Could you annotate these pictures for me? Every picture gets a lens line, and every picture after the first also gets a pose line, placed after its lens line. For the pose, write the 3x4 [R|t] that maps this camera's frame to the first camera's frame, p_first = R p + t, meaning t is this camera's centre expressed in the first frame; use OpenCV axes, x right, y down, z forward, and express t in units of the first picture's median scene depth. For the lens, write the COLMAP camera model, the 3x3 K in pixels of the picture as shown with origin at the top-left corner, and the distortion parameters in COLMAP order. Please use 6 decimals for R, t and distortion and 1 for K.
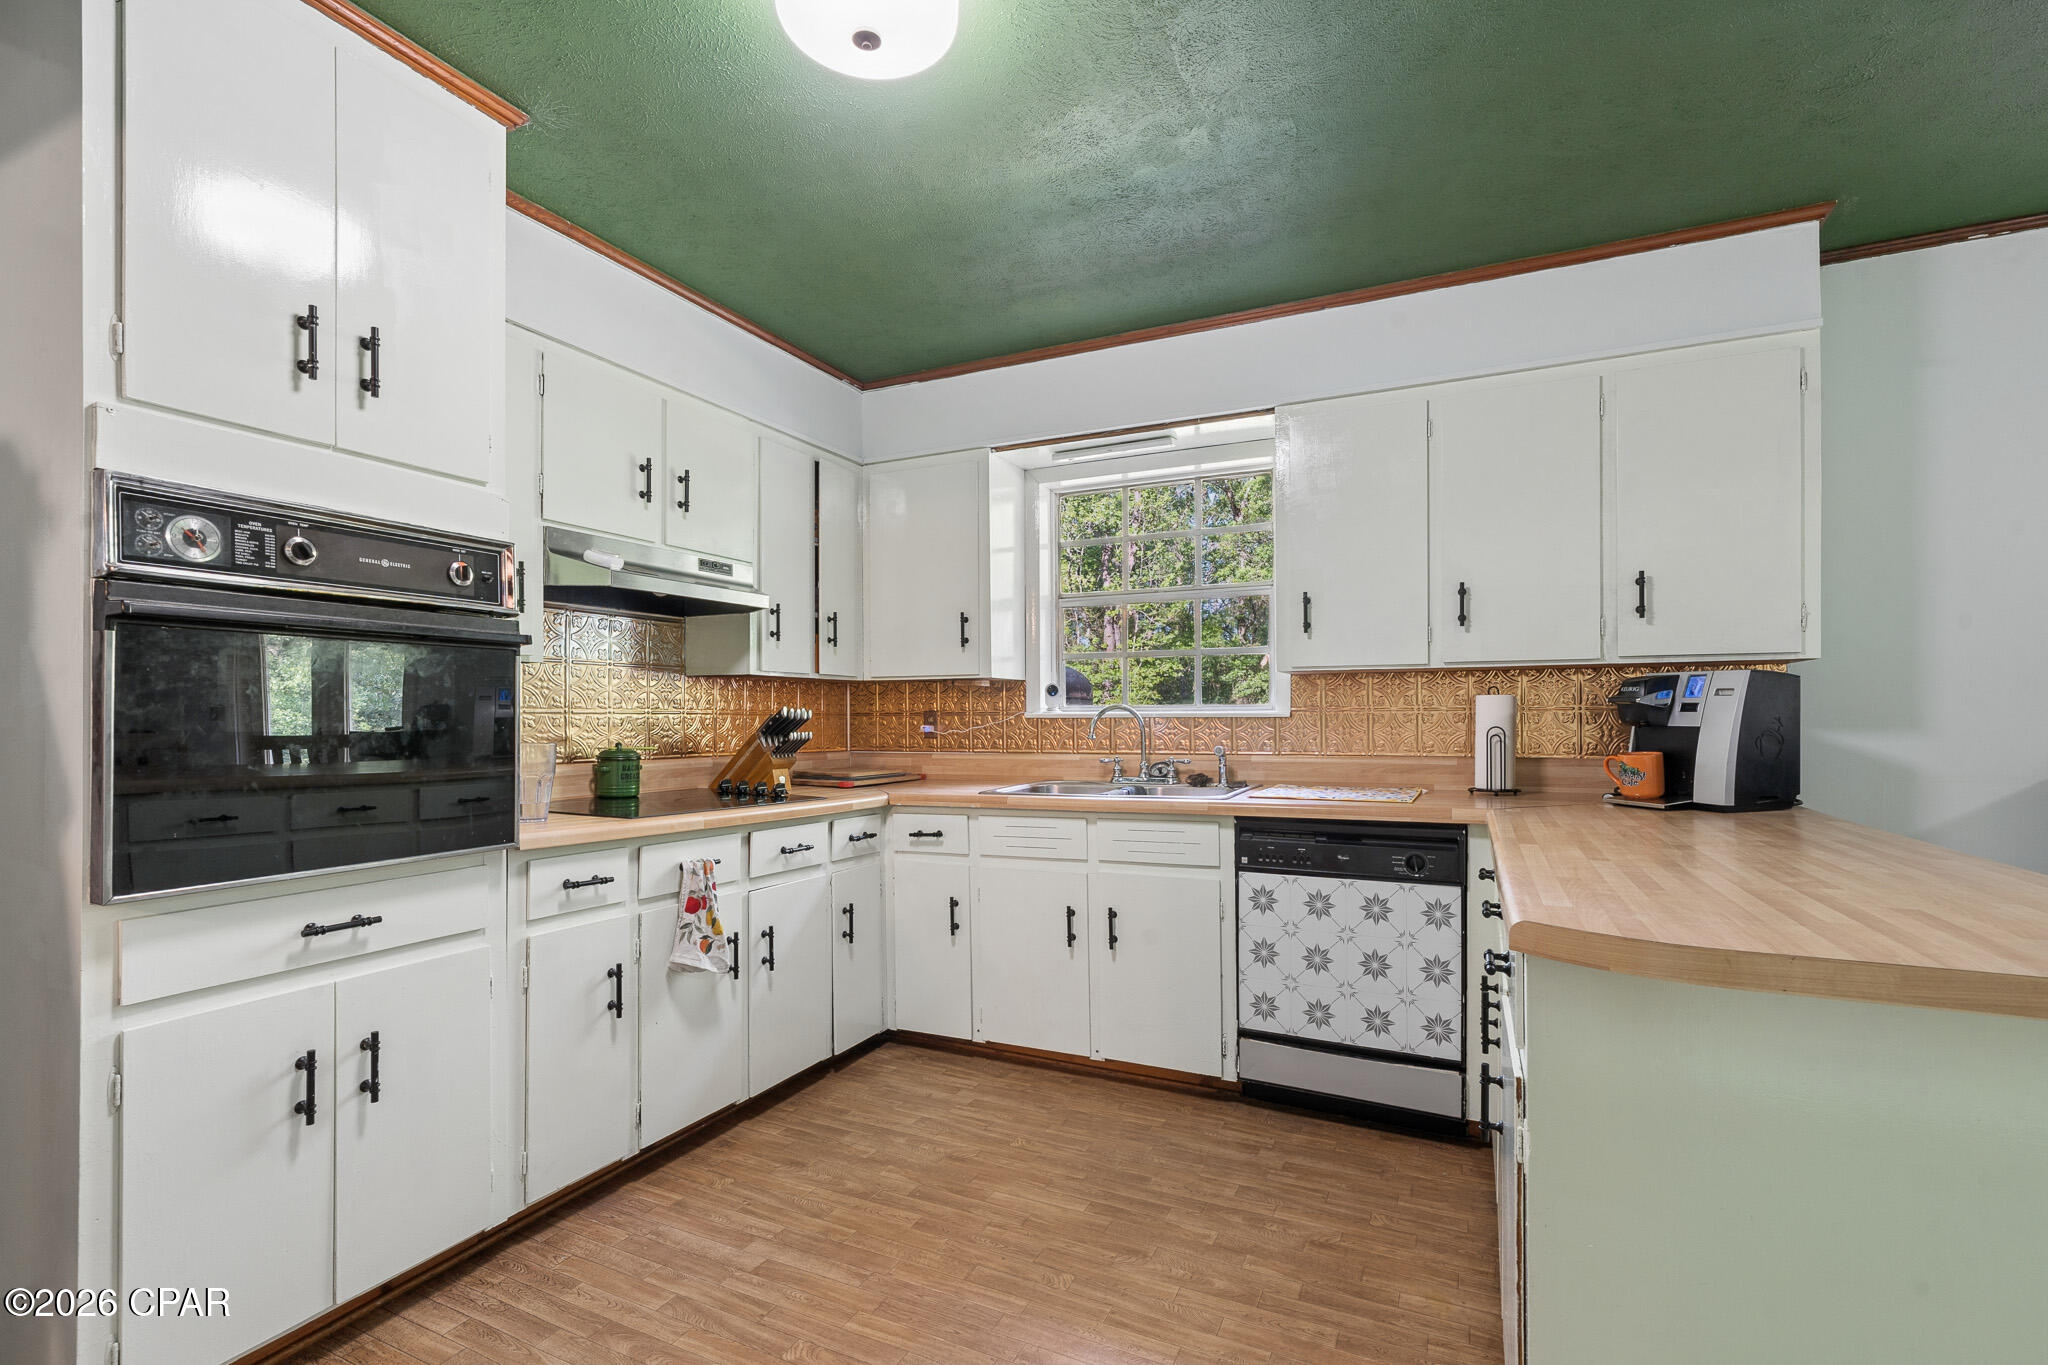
lens RADIAL K [[938.4, 0, 1017.7], [0, 938.4, 709.3], [0, 0, 1]] dist [-0.000219, 0.000921]
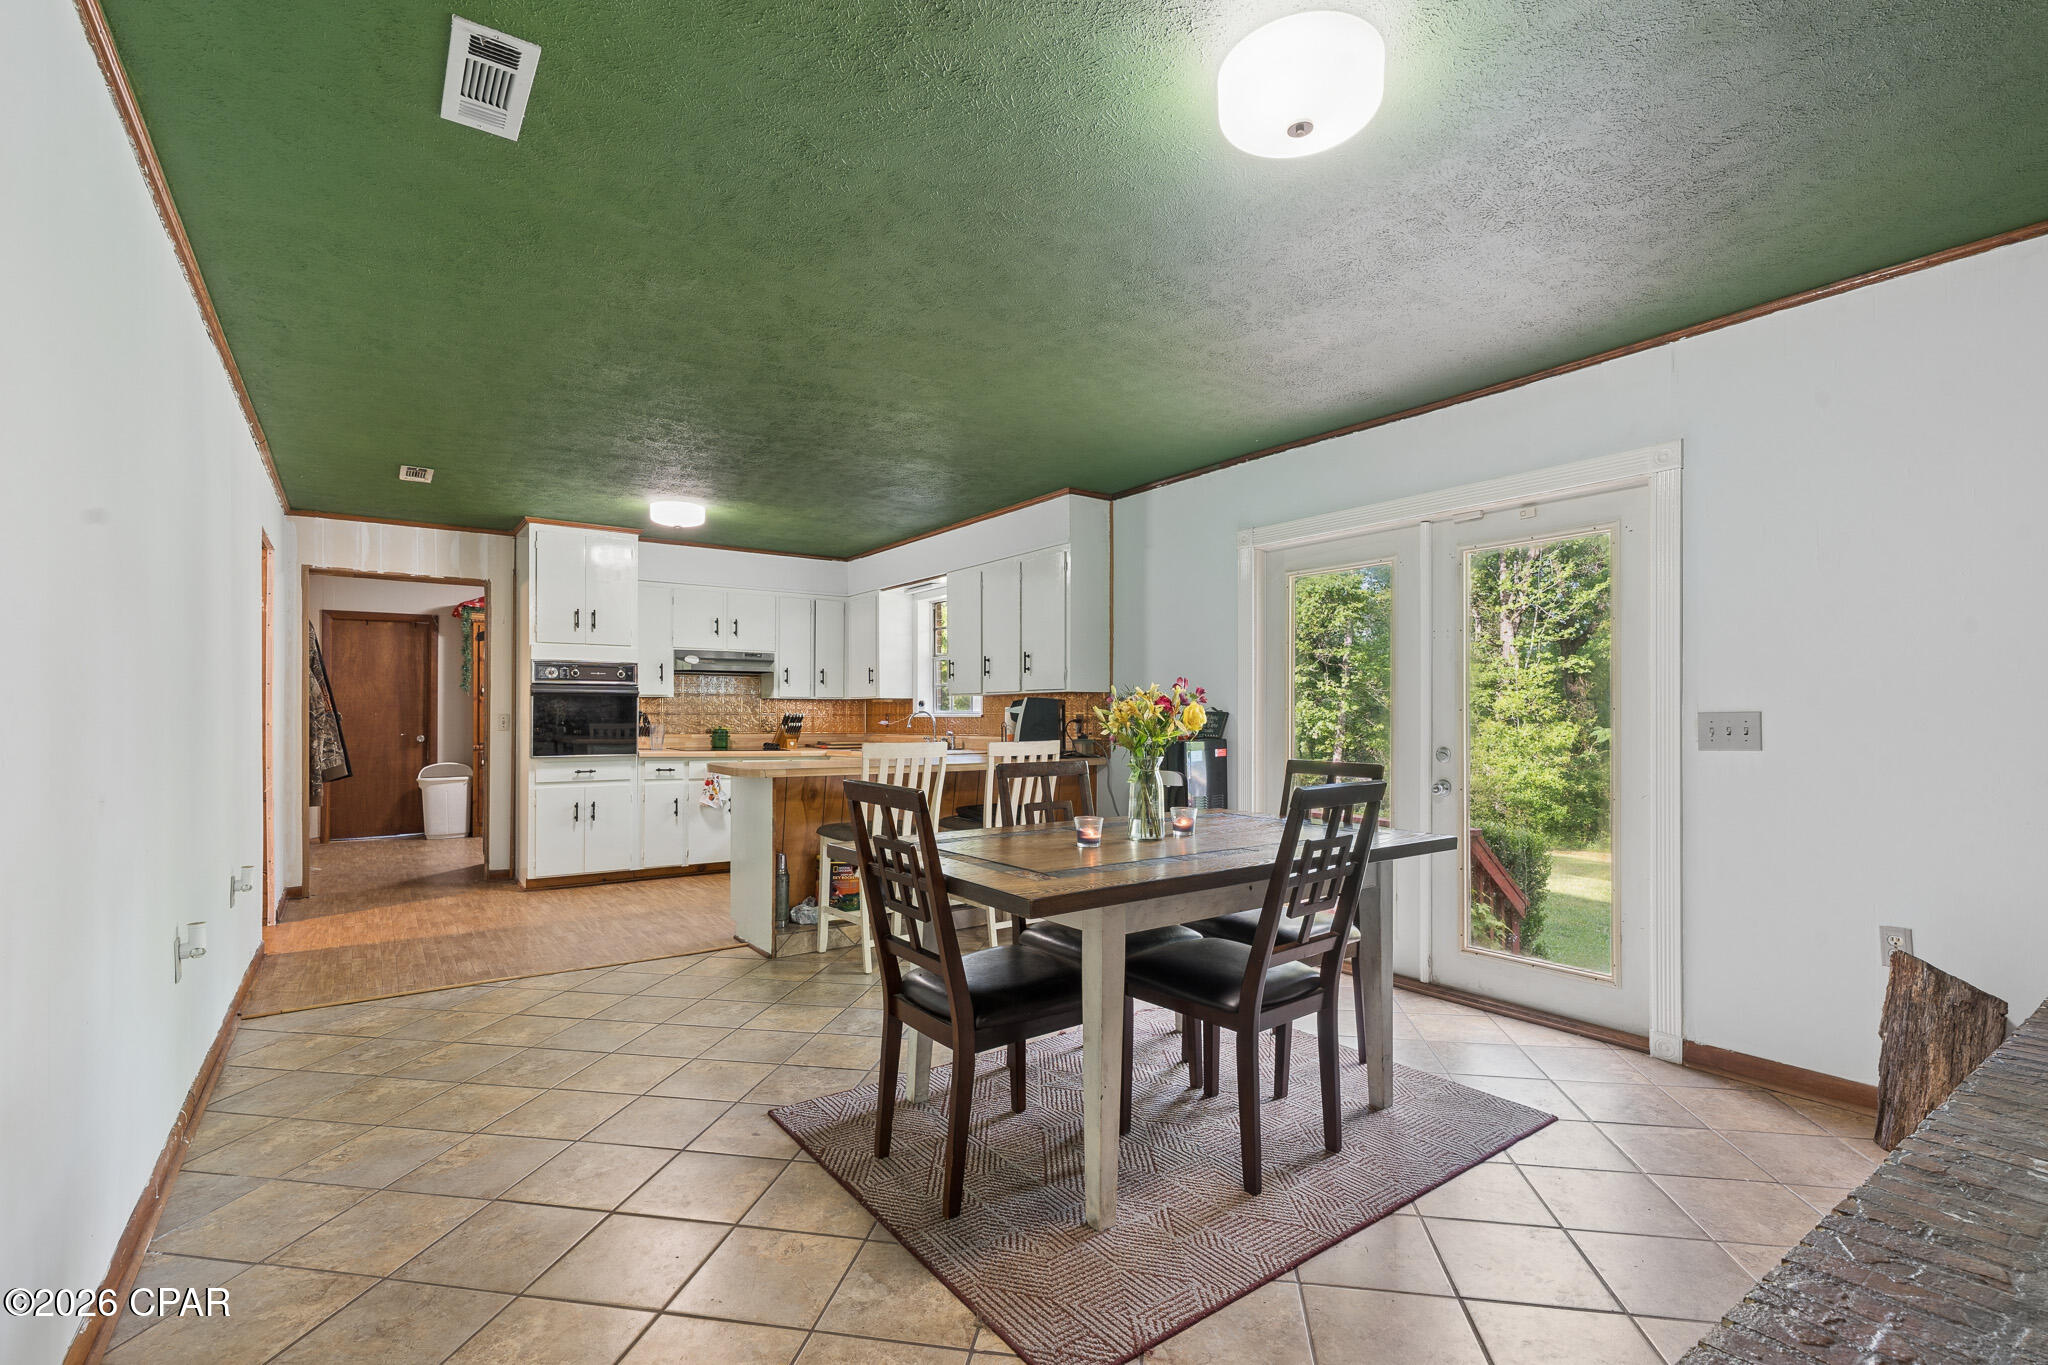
lens RADIAL K [[928.1, 0, 1021.8], [0, 928.1, 696.5], [0, 0, 1]] dist [-0.001324, -0.000120]
pose [[0.876020, -0.007814, -0.482211, 1.692427], [0.002246, 0.999924, -0.012124, -0.013798], [0.482269, 0.009538, 0.875971, -0.917319]]
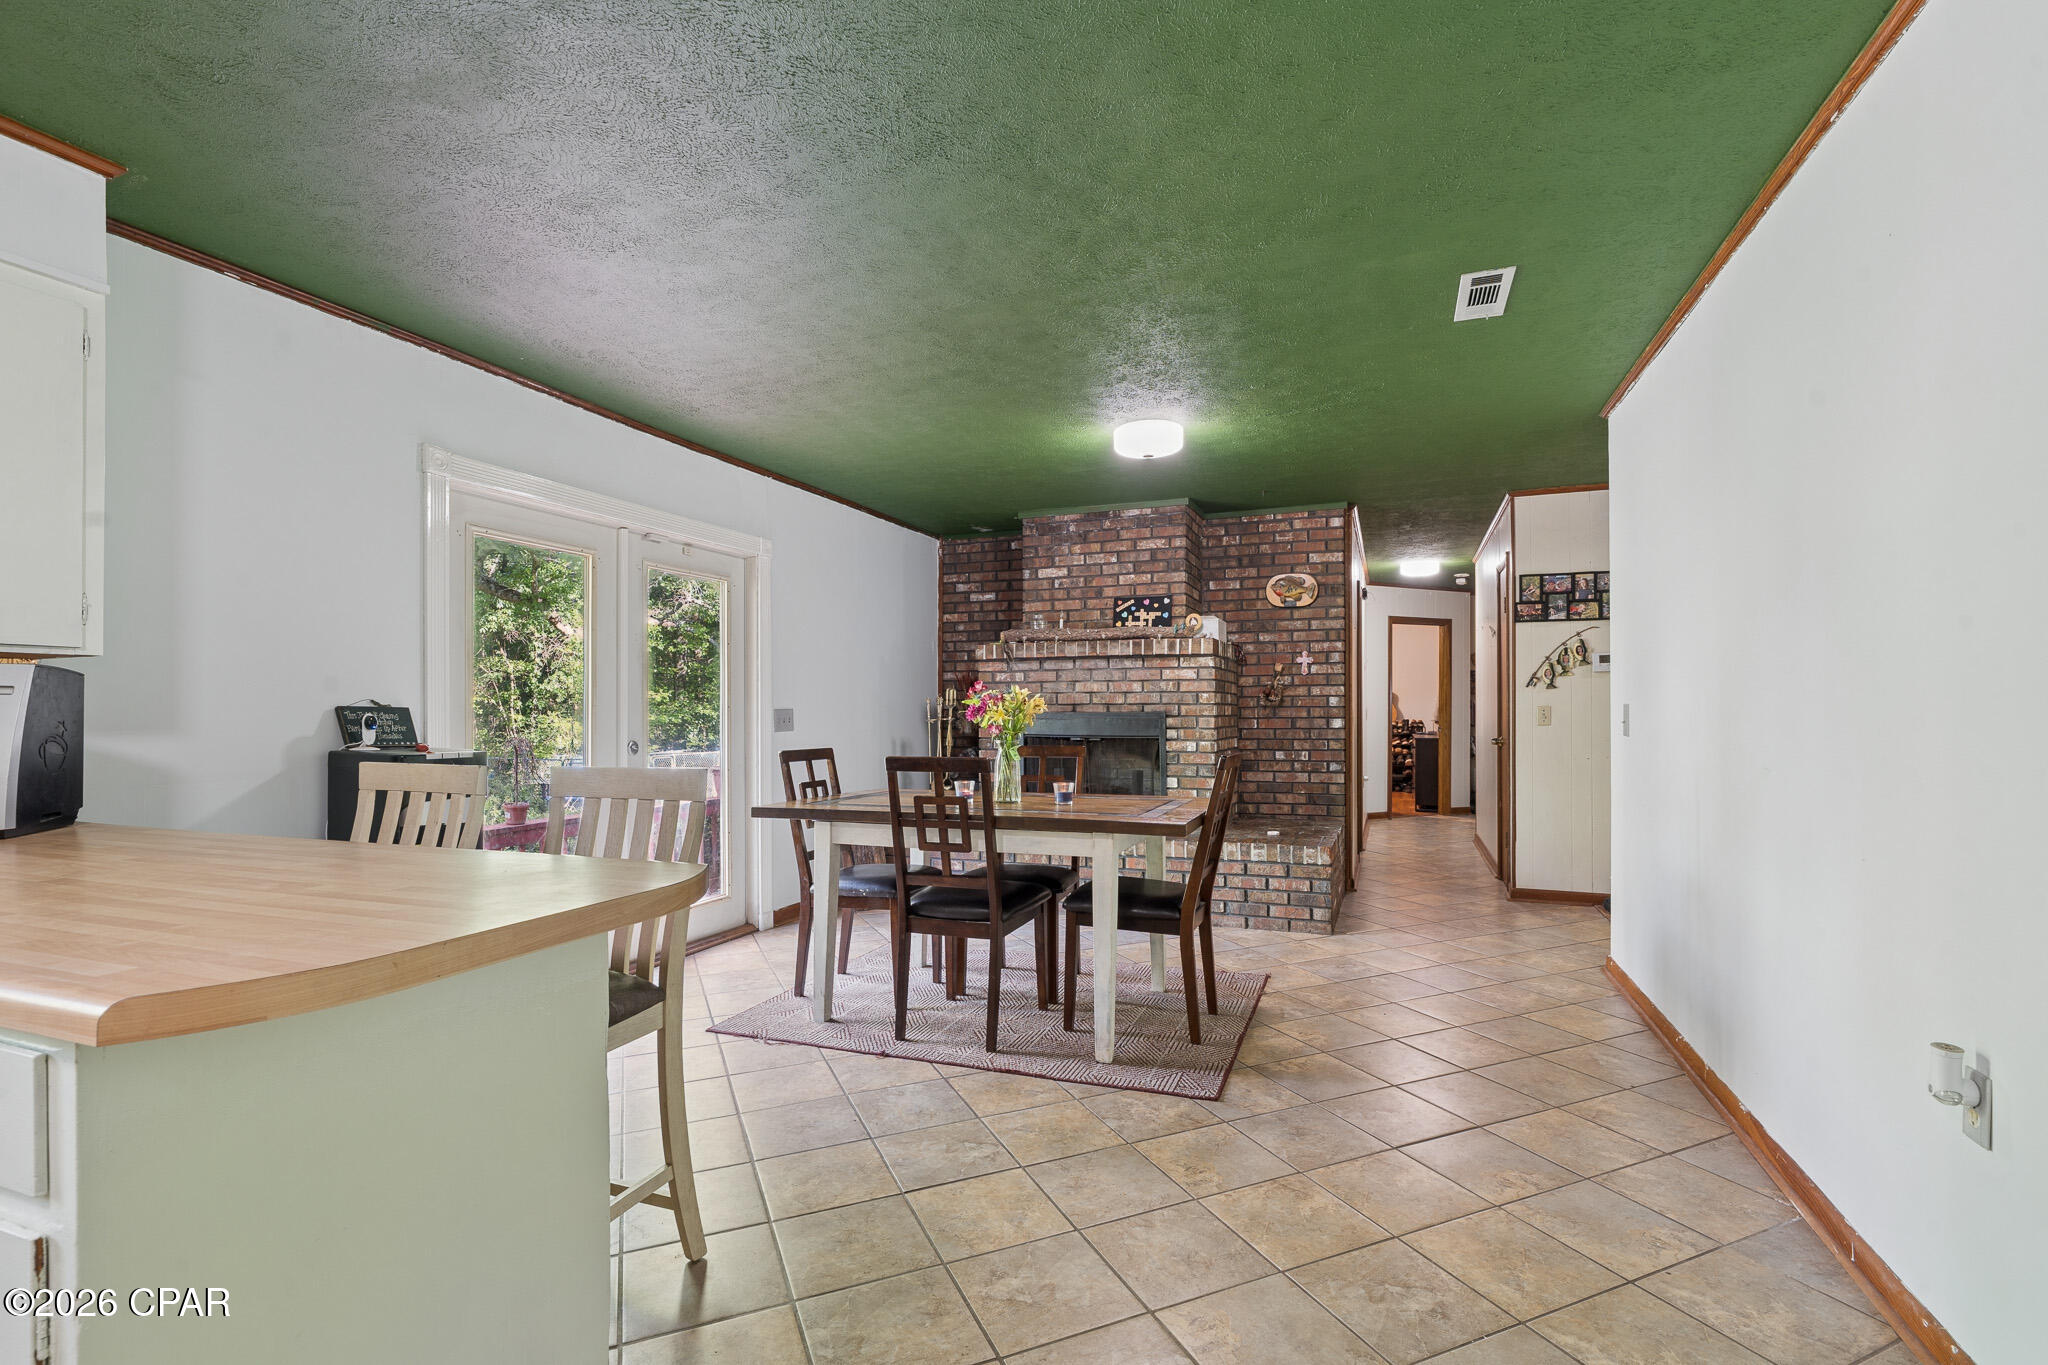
lens RADIAL K [[938.4, 0, 1017.7], [0, 938.4, 709.3], [0, 0, 1]] dist [-0.000219, 0.000921]
pose [[-0.075689, 0.003003, 0.997127, -0.127668], [-0.002623, 0.999991, -0.003211, -0.001359], [-0.997128, -0.002859, -0.075681, 0.179931]]
